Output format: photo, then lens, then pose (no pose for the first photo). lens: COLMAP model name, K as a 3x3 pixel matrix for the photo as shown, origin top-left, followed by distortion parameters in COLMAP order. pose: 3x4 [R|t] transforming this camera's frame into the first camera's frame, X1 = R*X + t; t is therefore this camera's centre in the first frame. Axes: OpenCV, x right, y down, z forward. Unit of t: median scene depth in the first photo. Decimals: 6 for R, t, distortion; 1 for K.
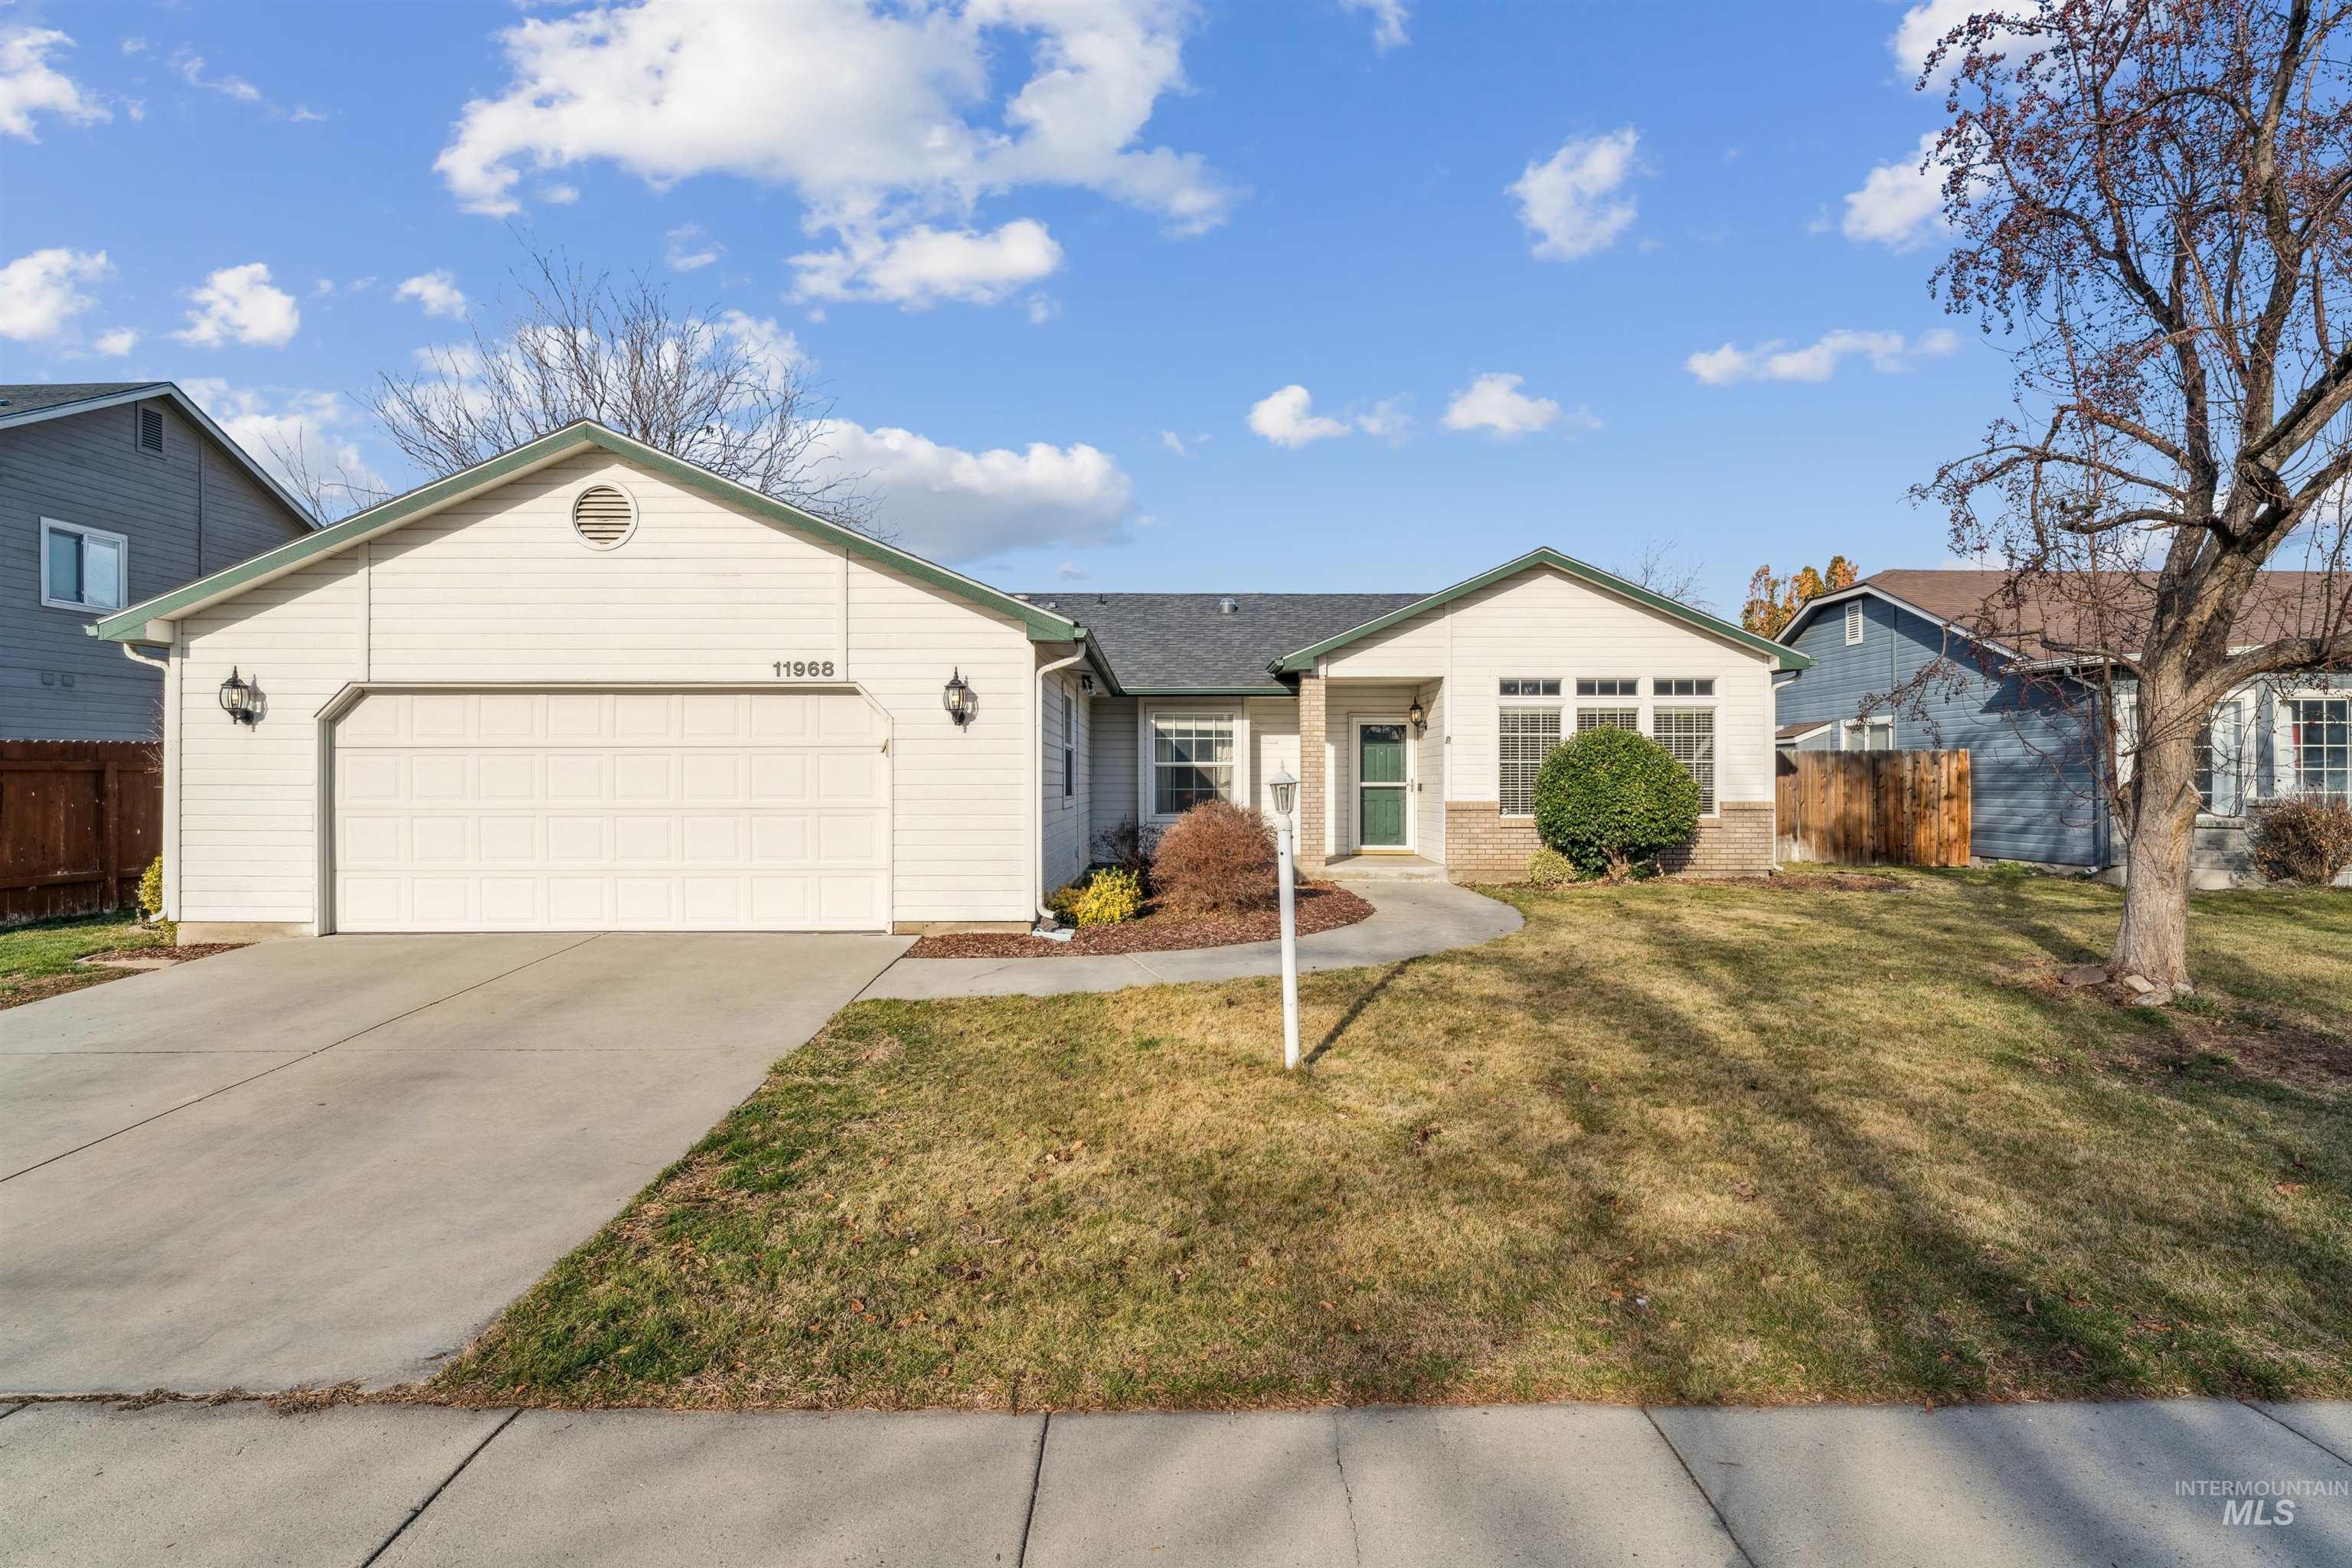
lens RADIAL K [[1206.0, 0, 1183.6], [0, 1206.0, 774.6], [0, 0, 1]] dist [-0.001914, -0.001328]
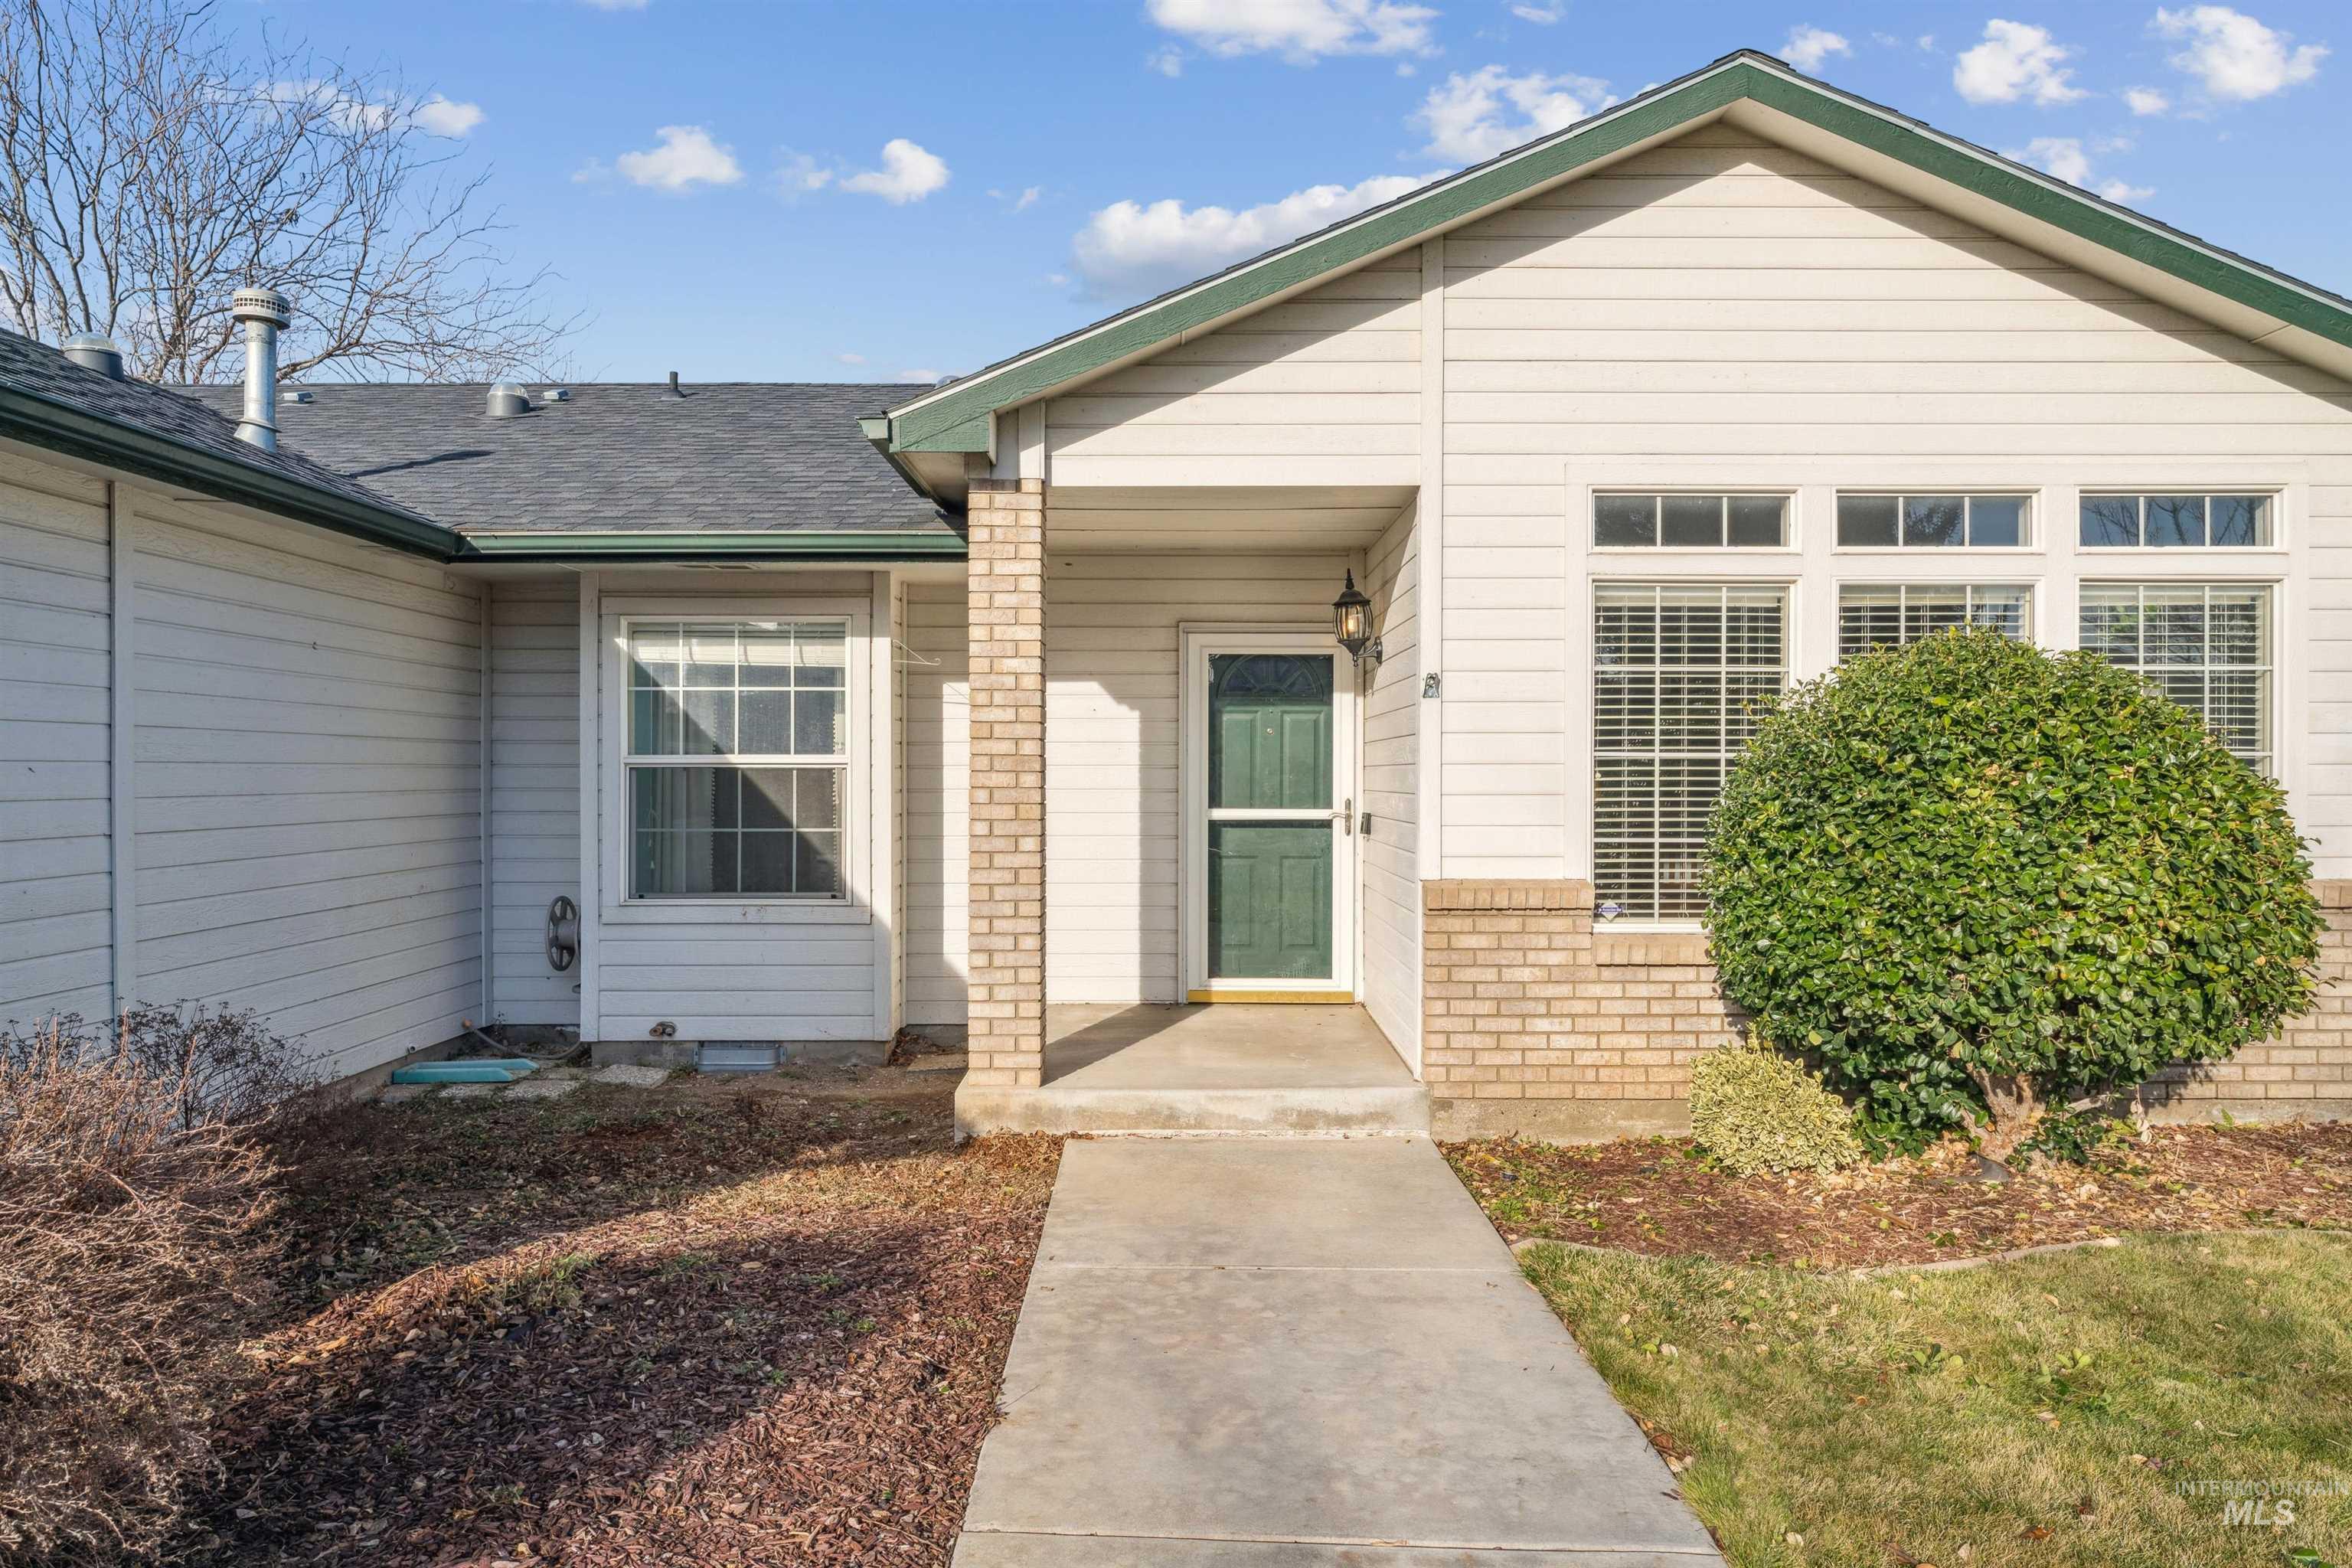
lens RADIAL K [[1422.5, 0, 1175.7], [0, 1422.5, 779.6], [0, 0, 1]] dist [-0.000374, -0.001555]
pose [[0.999991, -0.000284, -0.004296, 0.155018], [0.000326, 0.999952, 0.009795, -0.007805], [0.004293, -0.009796, 0.999943, 0.630164]]
